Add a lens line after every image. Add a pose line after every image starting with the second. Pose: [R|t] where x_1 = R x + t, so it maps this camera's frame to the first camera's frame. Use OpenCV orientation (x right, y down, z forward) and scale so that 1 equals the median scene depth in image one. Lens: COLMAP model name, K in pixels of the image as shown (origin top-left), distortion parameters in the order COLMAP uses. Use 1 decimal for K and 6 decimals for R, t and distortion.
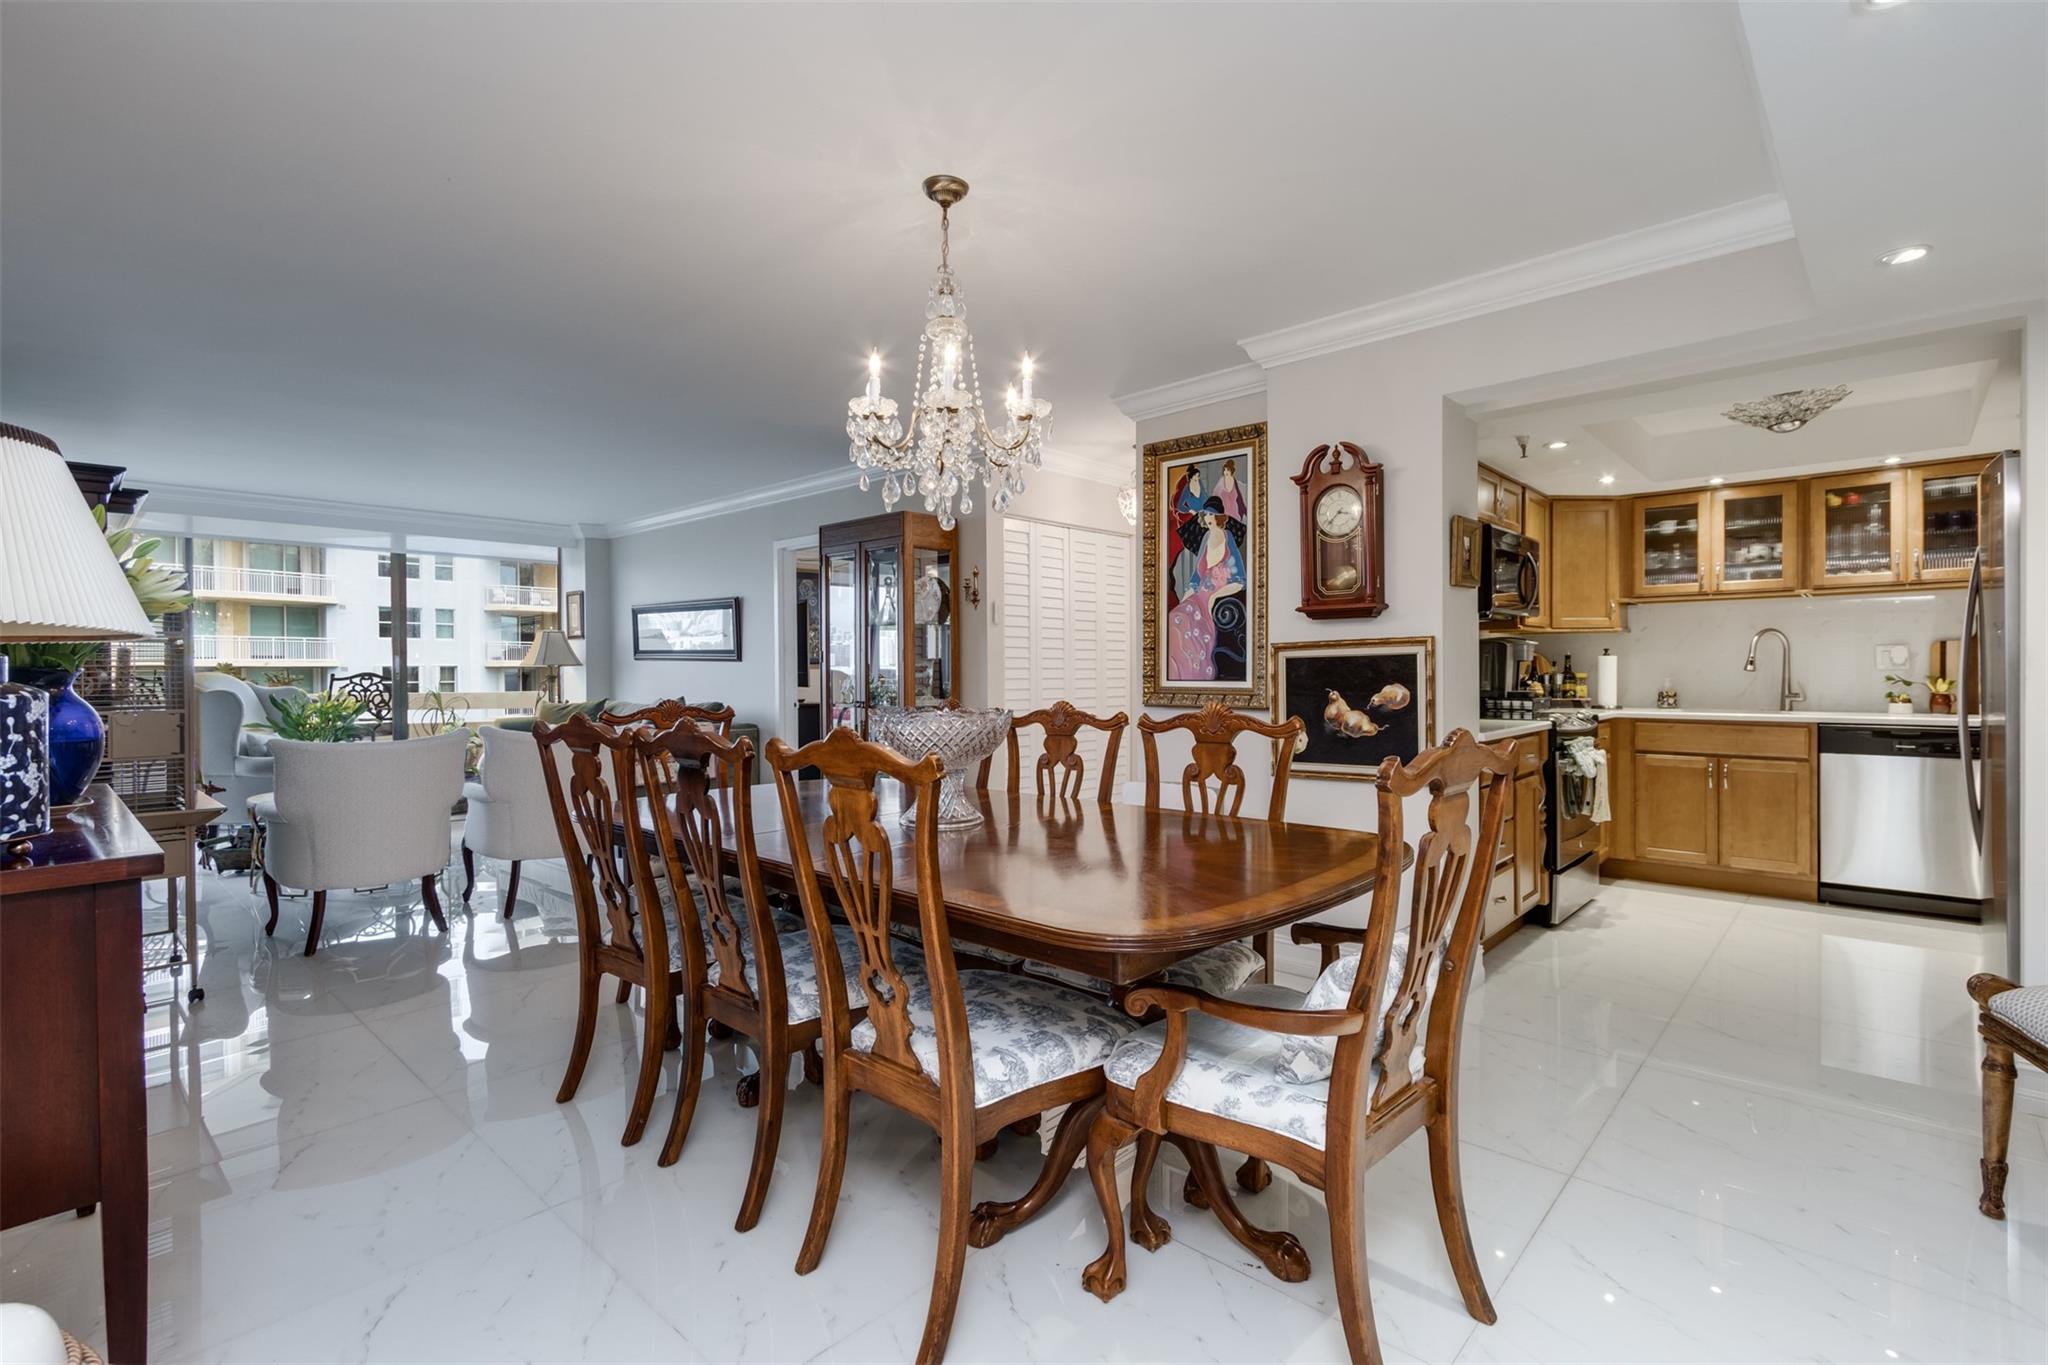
lens RADIAL K [[937.8, 0, 1027.9], [0, 937.8, 676.9], [0, 0, 1]] dist [0.001704, -0.001464]
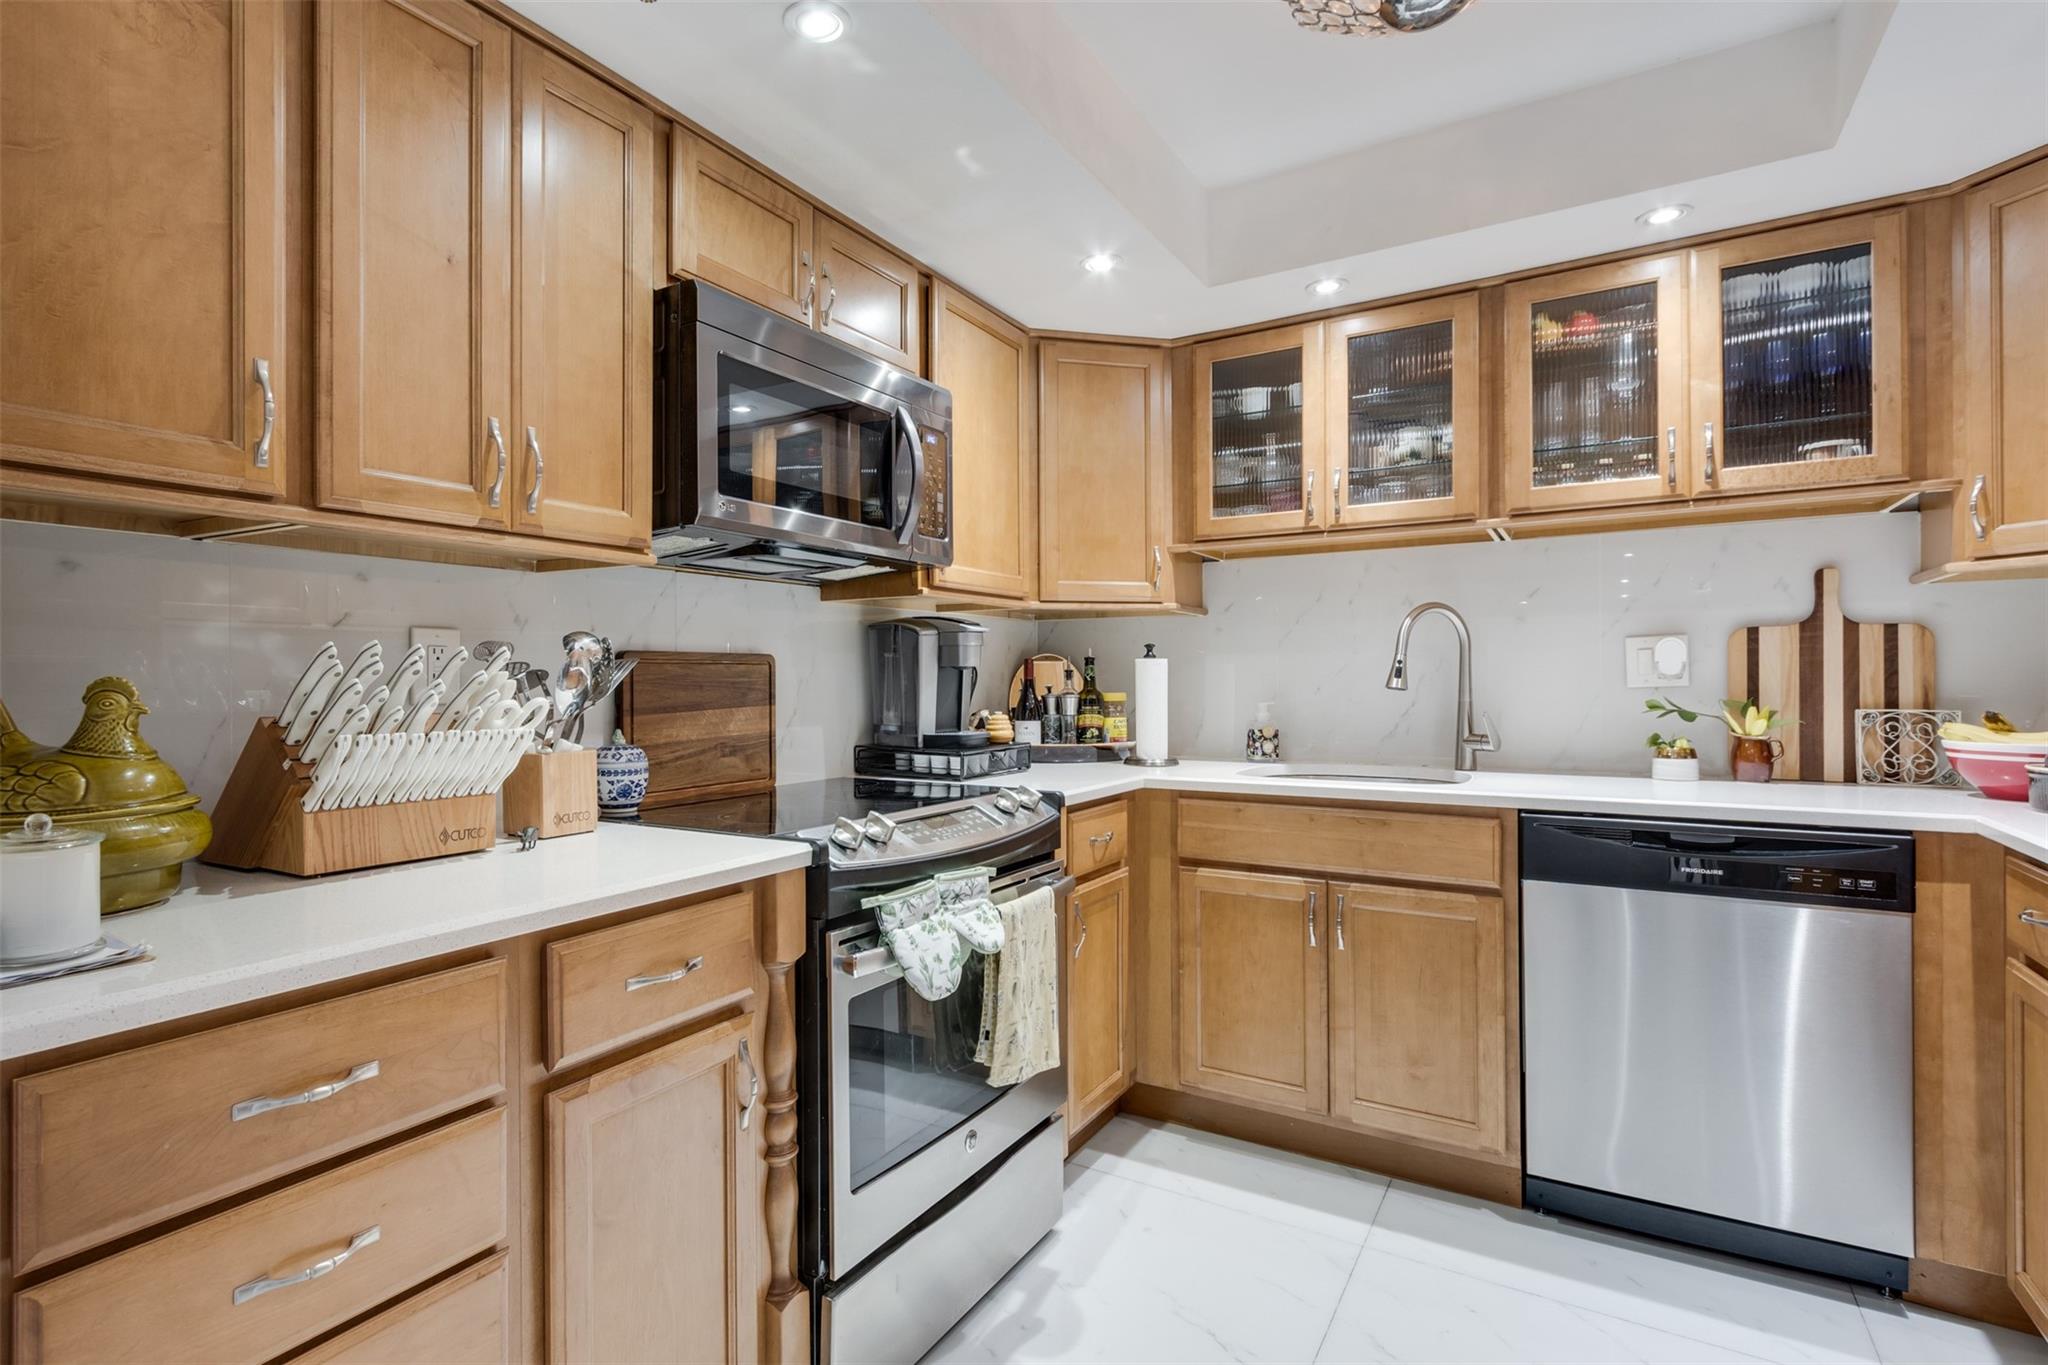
lens RADIAL K [[1008.8, 0, 947.8], [0, 1008.8, 678.5], [0, 0, 1]] dist [0.002311, -0.000242]
pose [[0.985879, -0.000202, 0.167458, 0.460578], [0.001864, 0.999951, -0.009768, -0.007509], [-0.167448, 0.009943, 0.985831, 0.533132]]
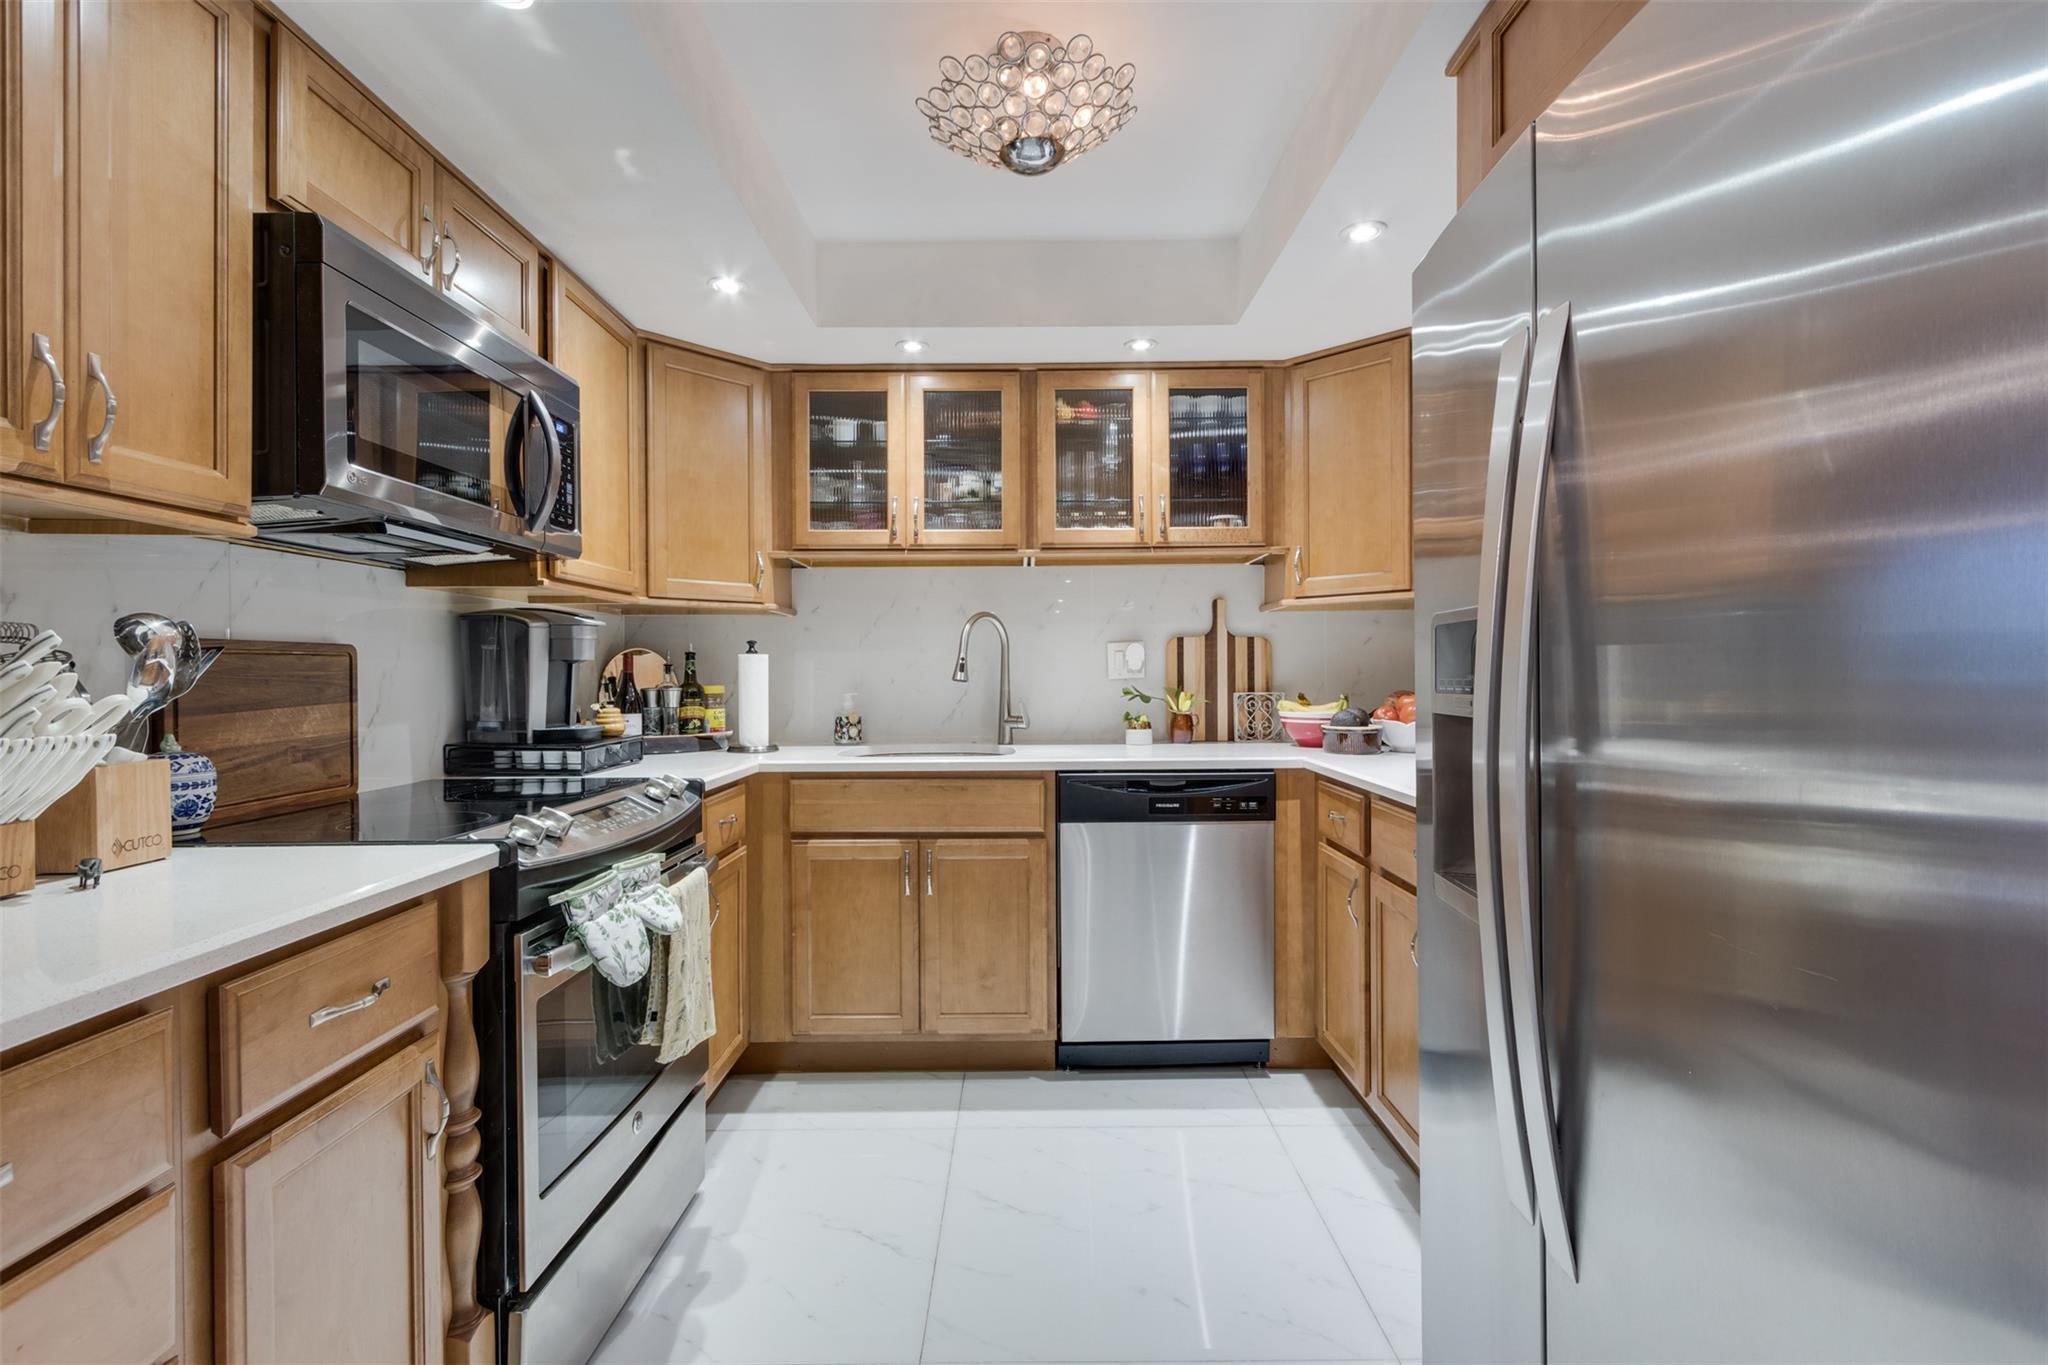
lens RADIAL K [[937.8, 0, 1027.9], [0, 937.8, 676.9], [0, 0, 1]] dist [0.001704, -0.001464]
pose [[0.733177, -0.002830, 0.680032, 0.398449], [0.006769, 0.999972, -0.003136, -0.007089], [-0.680004, 0.006902, 0.733176, 0.538089]]
